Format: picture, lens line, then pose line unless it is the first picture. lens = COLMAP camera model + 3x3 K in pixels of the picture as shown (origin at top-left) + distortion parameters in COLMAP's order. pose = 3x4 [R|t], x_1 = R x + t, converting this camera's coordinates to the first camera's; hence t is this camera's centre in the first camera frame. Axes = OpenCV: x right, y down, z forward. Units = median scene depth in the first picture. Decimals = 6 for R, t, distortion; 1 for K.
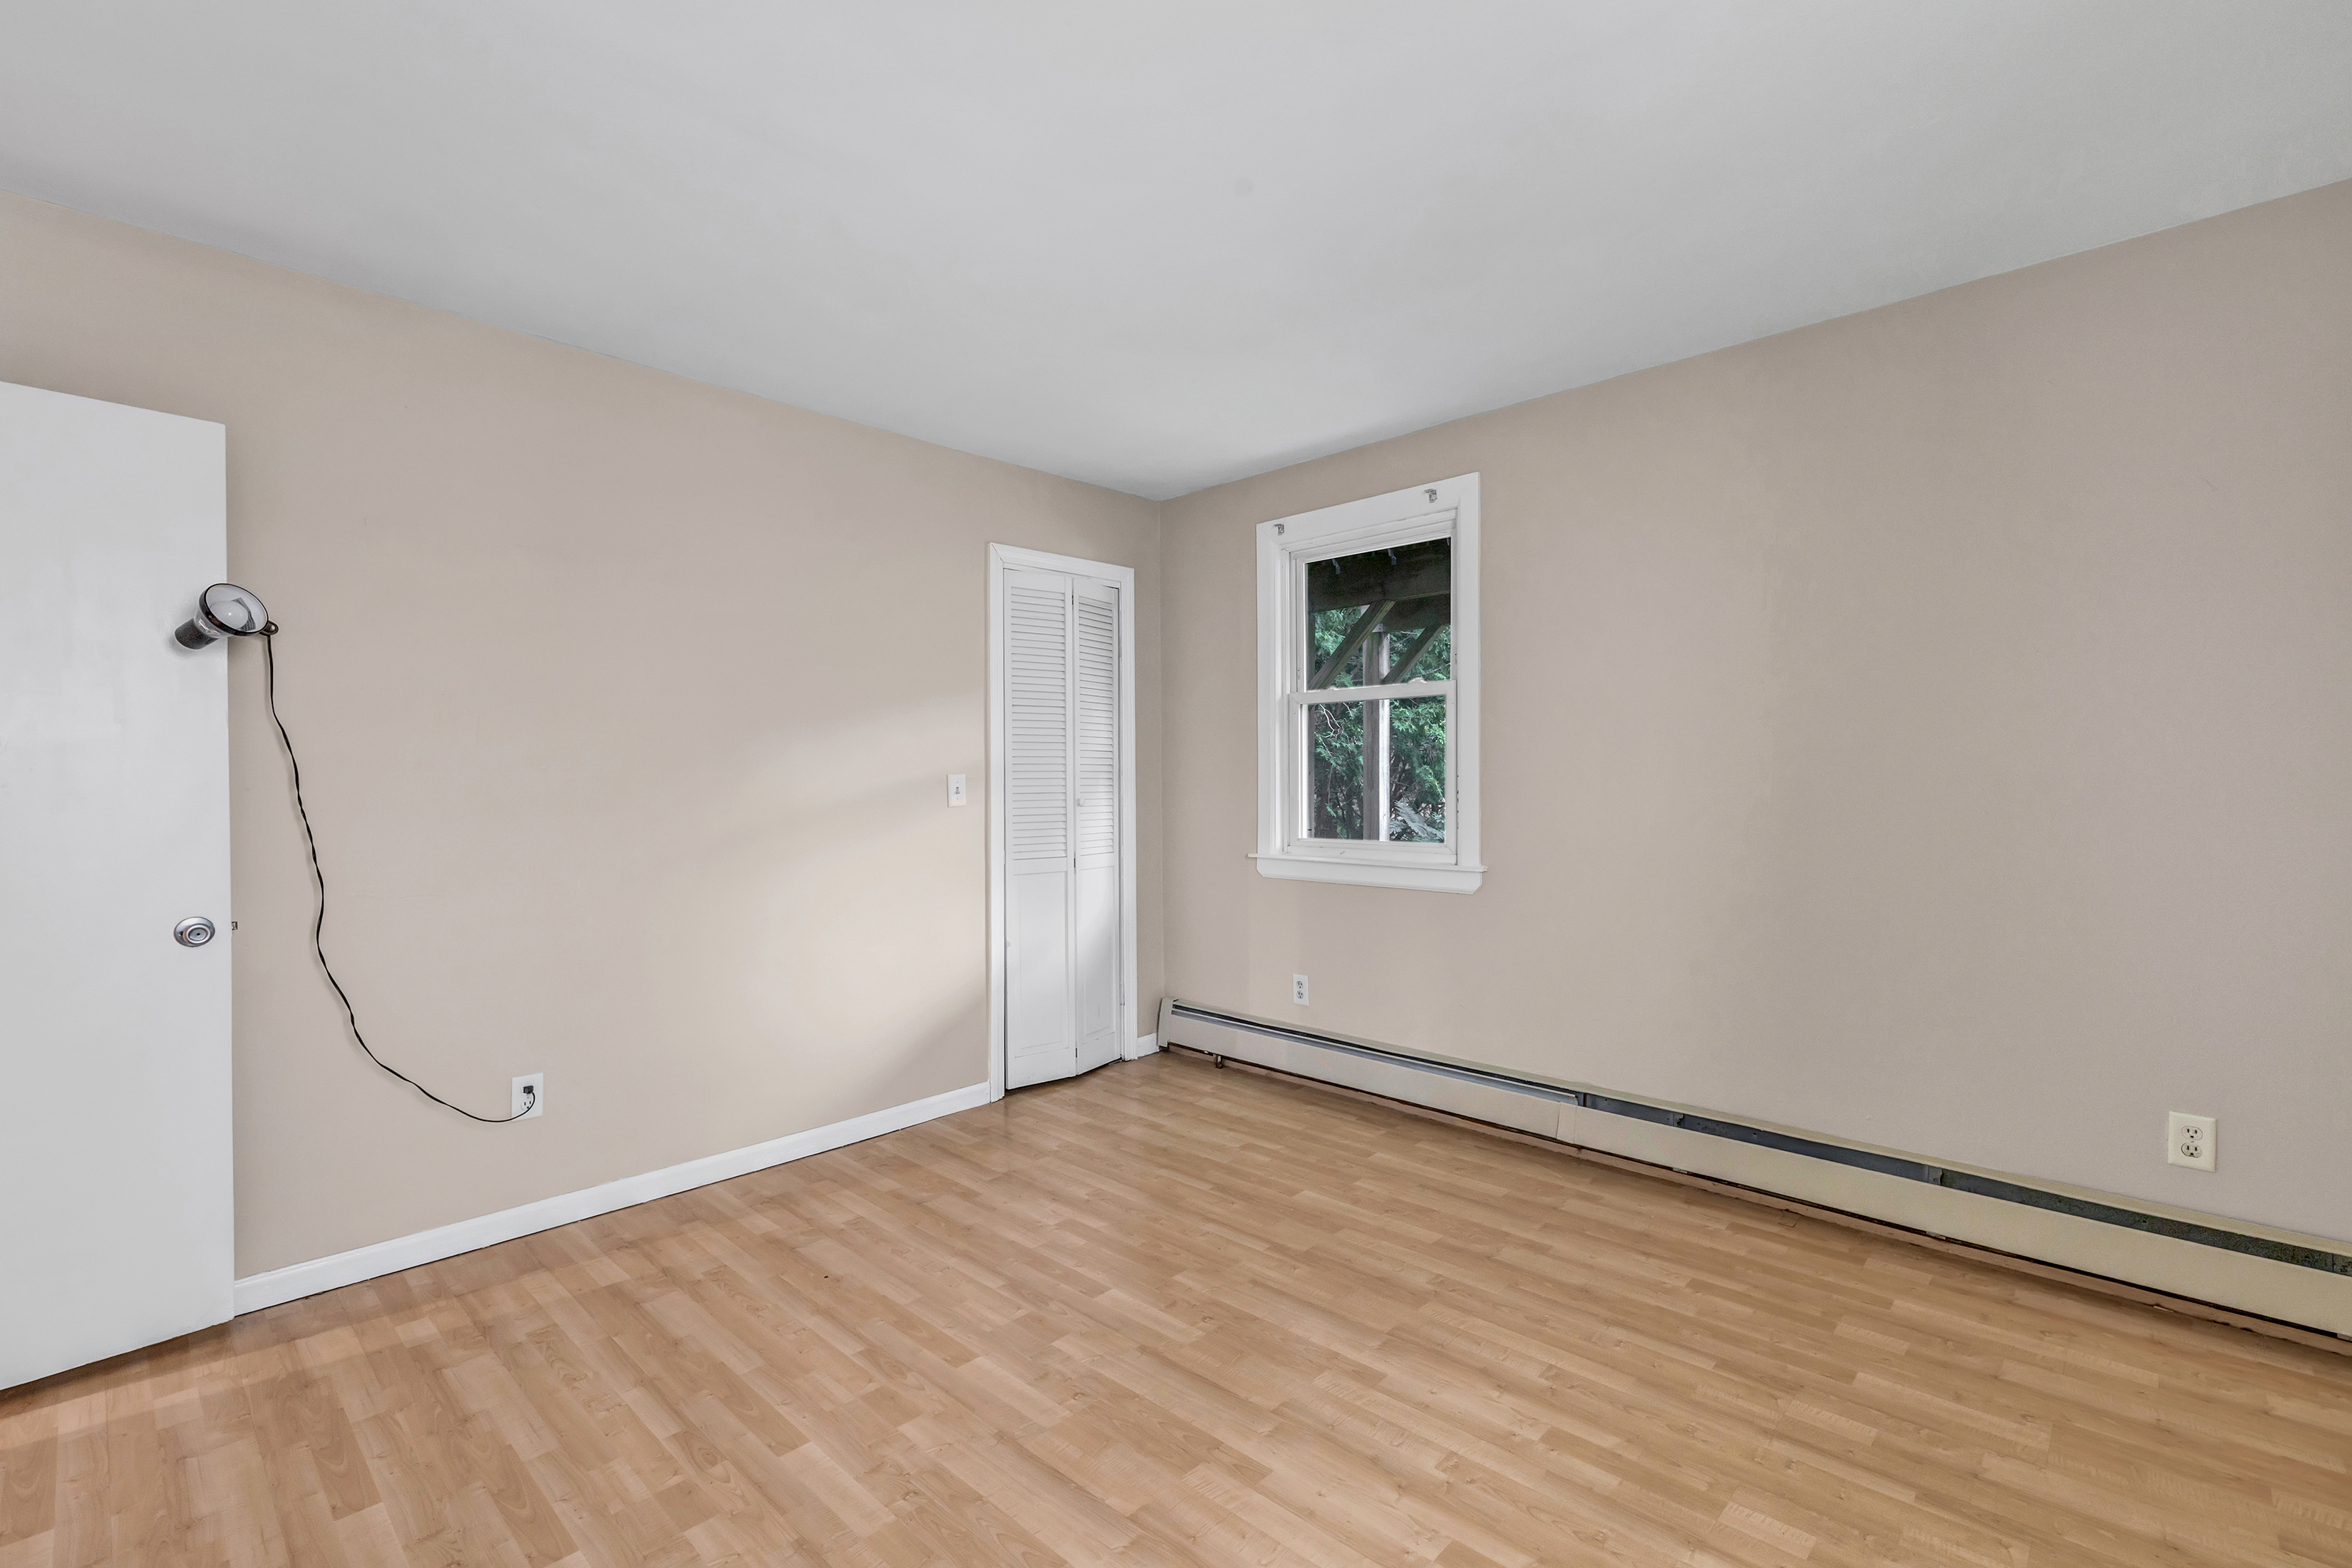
lens RADIAL K [[1052.4, 0, 1212.7], [0, 1052.4, 770.8], [0, 0, 1]] dist [-0.001991, 0.000782]
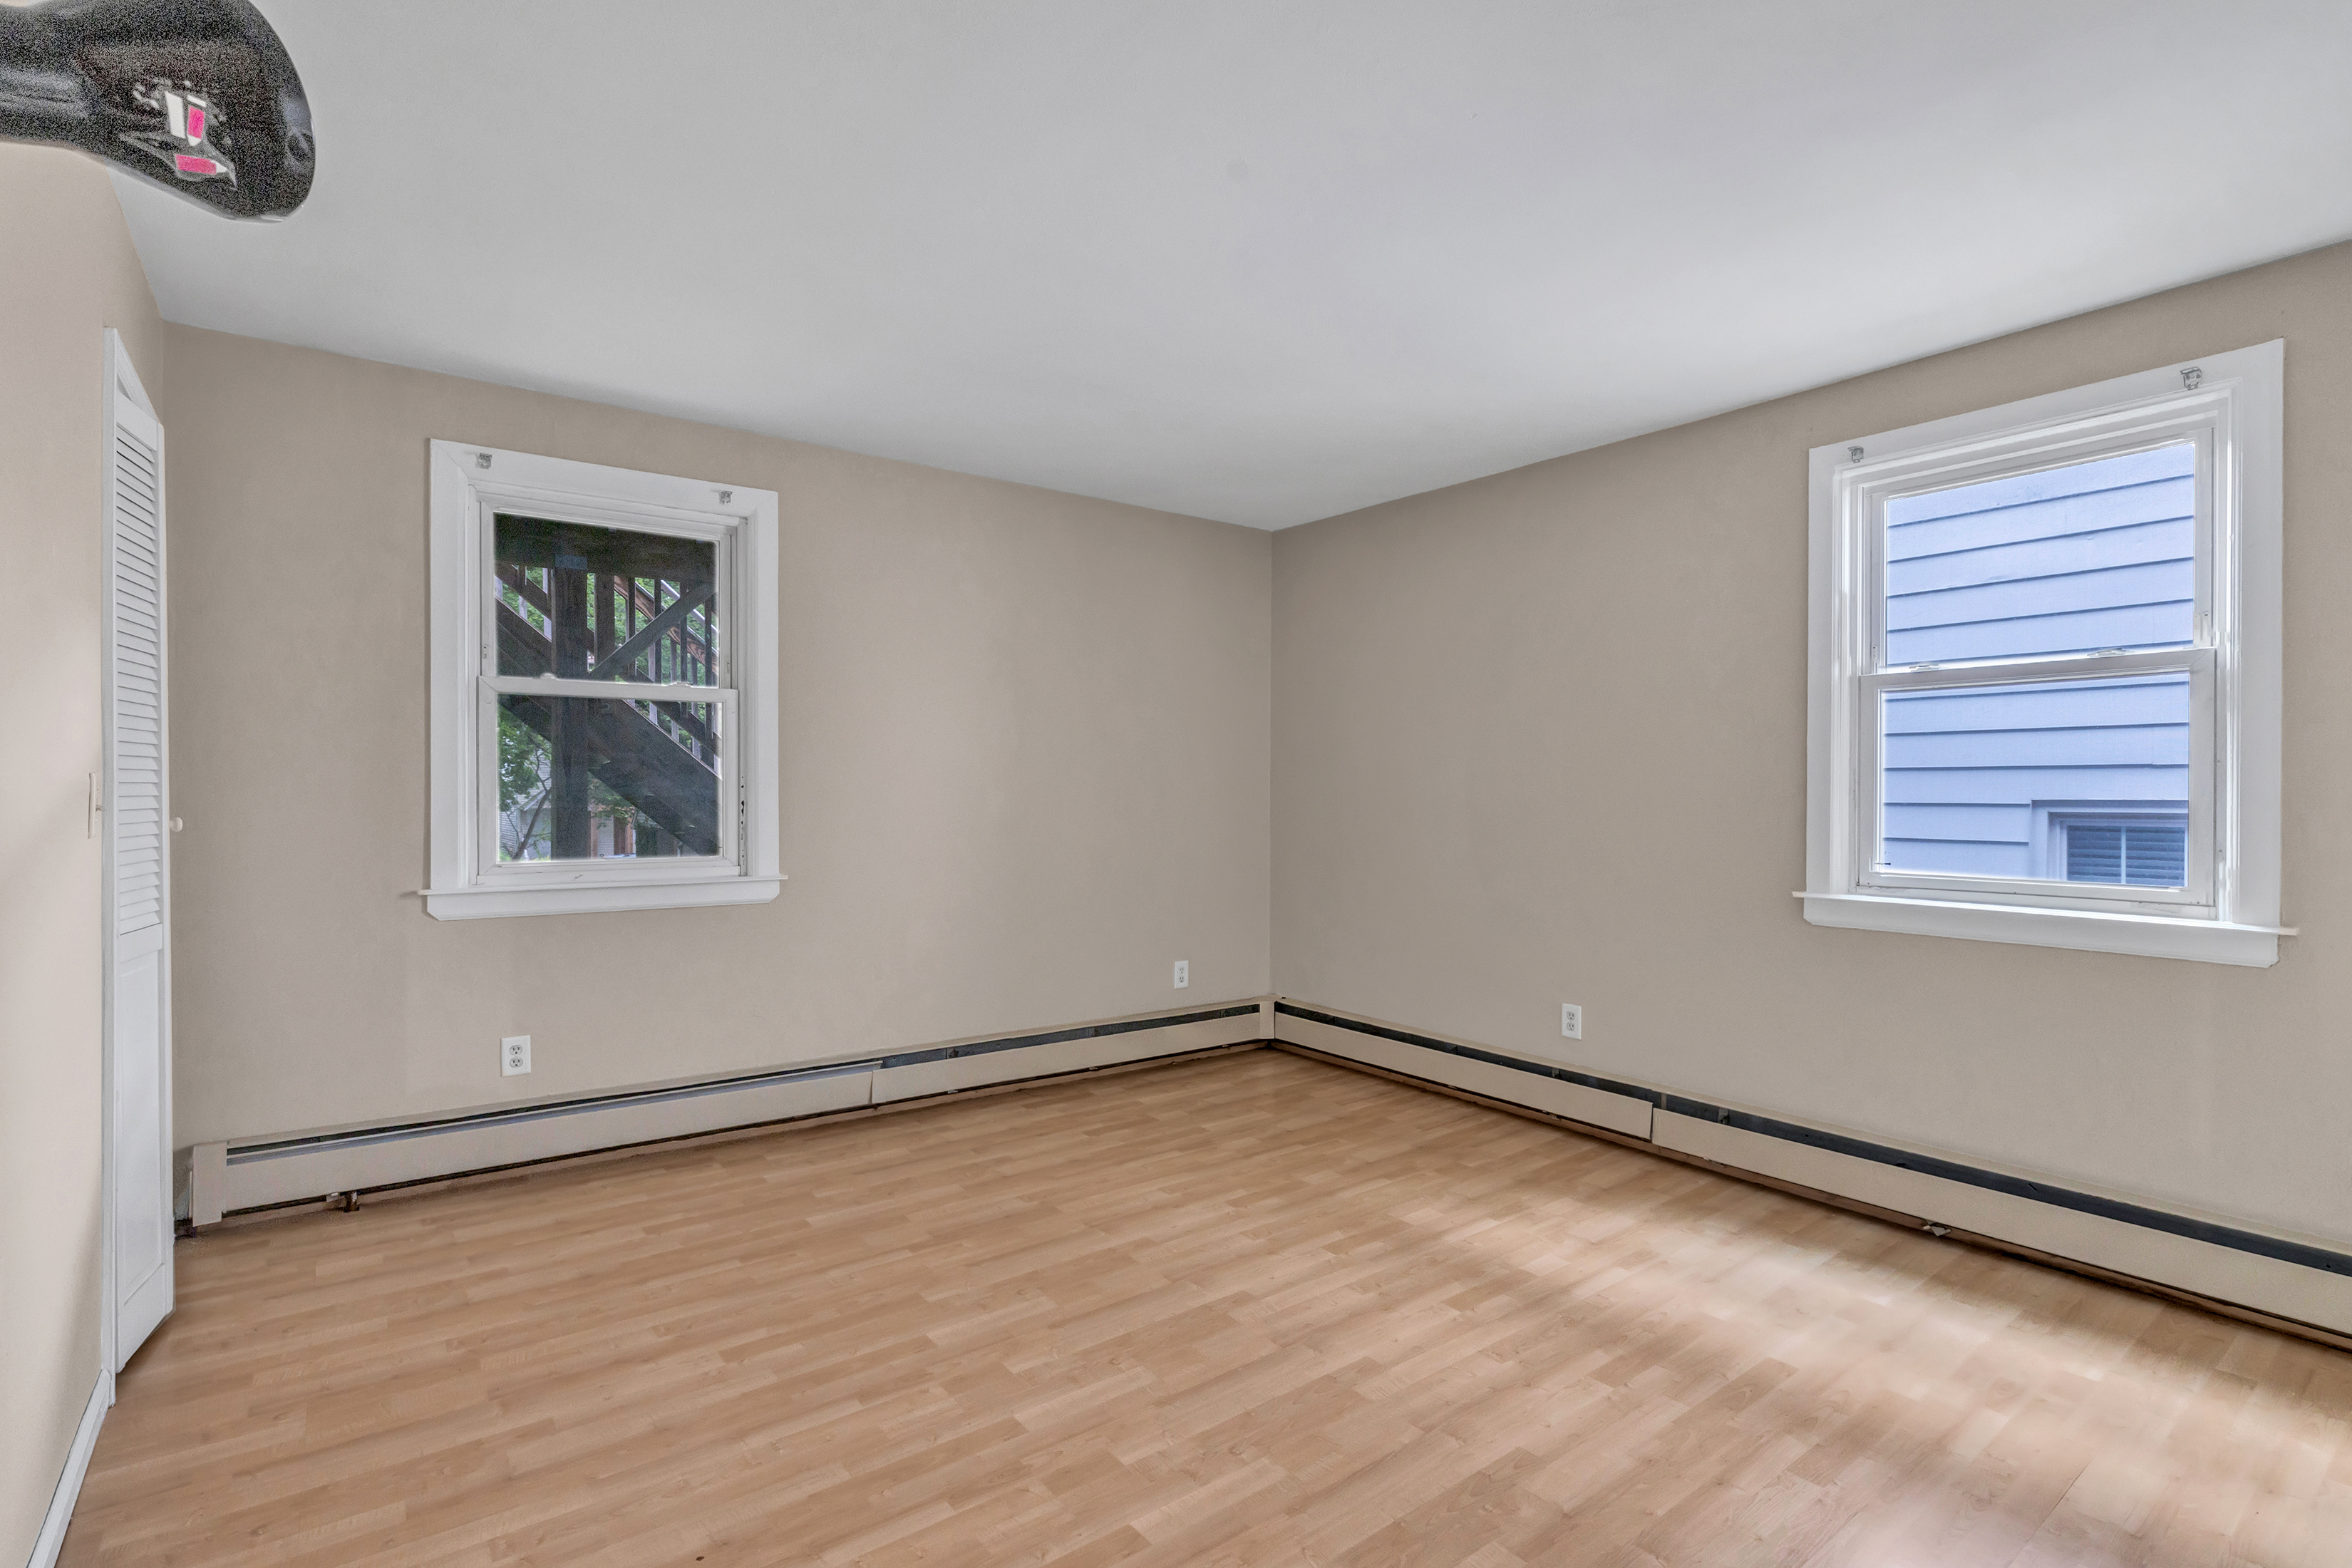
lens RADIAL K [[1052.4, 0, 1157.3], [0, 1052.4, 773.7], [0, 0, 1]] dist [-0.001991, 0.000782]
pose [[0.198908, 0.019749, 0.979819, -0.806829], [-0.011588, 0.999774, -0.017799, 0.007428], [-0.979950, -0.007814, 0.199092, 0.508121]]
